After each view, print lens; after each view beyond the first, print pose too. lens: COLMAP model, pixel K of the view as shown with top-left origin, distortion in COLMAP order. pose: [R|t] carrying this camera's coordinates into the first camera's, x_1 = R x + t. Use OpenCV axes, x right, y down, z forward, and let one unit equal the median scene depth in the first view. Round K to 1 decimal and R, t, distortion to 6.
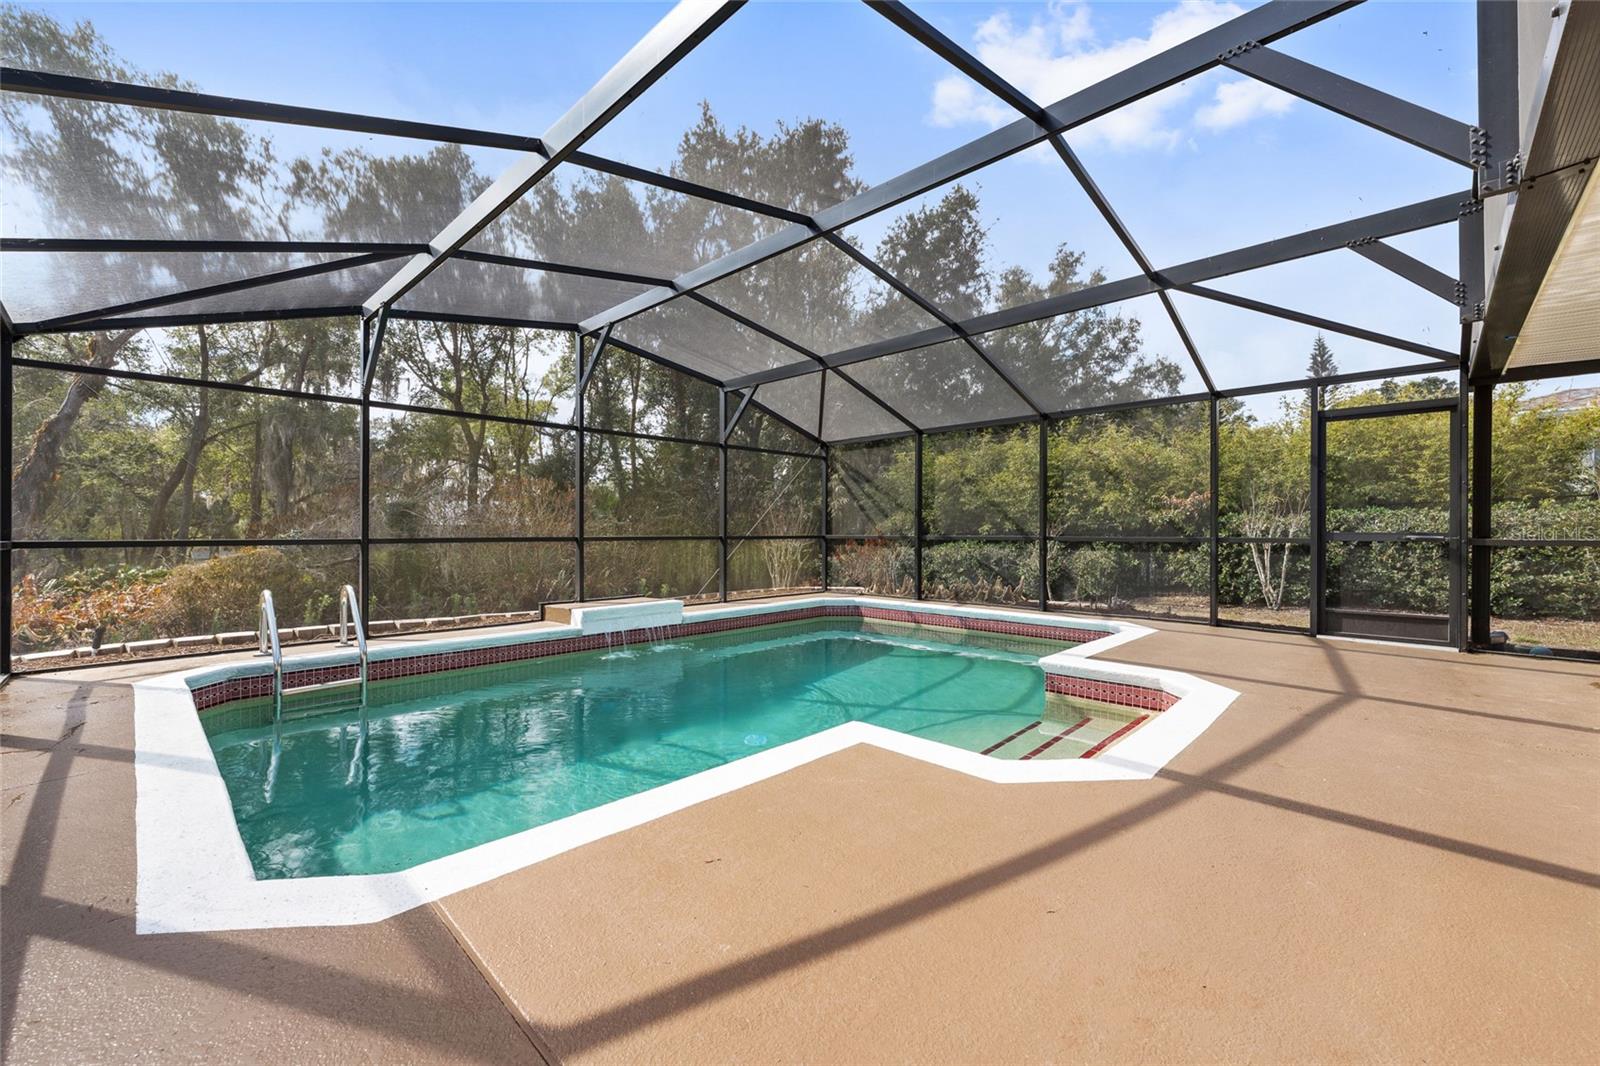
lens RADIAL K [[656.0, 0, 798.8], [0, 656.0, 530.0], [0, 0, 1]] dist [0.001015, -0.000092]
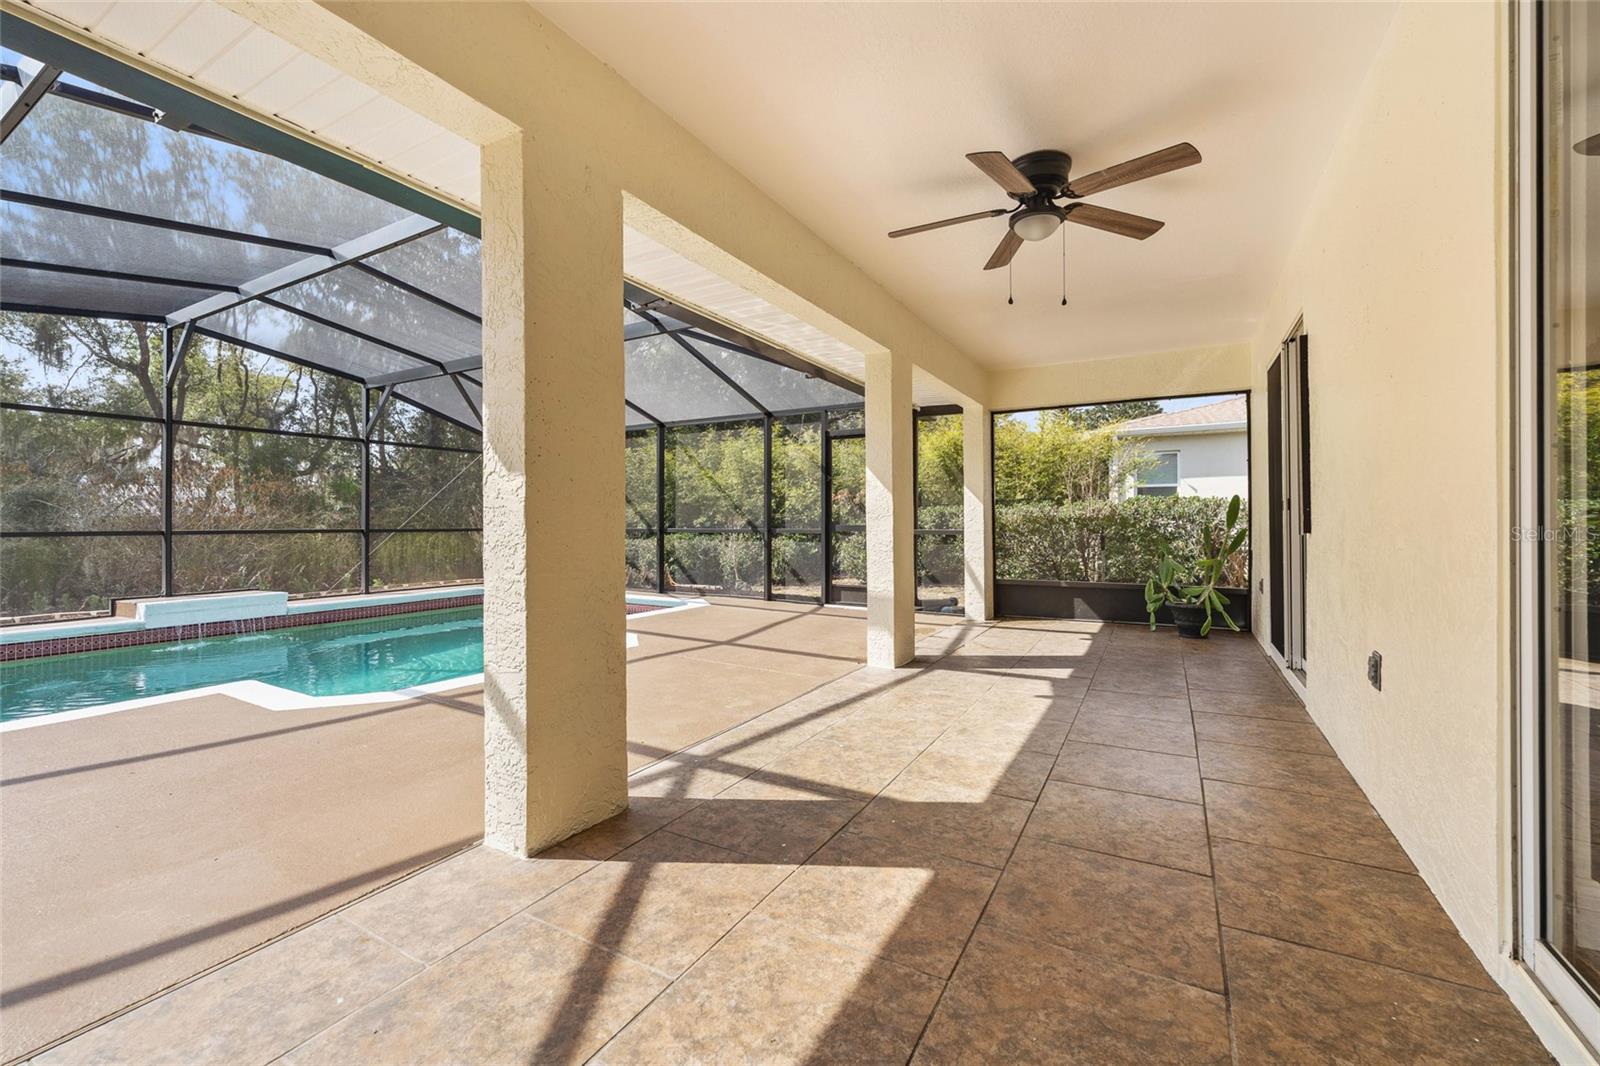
lens RADIAL K [[656.0, 0, 800.8], [0, 656.0, 522.5], [0, 0, 1]] dist [0.001015, -0.000092]
pose [[0.967729, -0.000941, 0.251993, 0.332341], [0.000769, 0.999999, 0.000780, -0.001043], [-0.251993, -0.000561, 0.967729, -0.188365]]
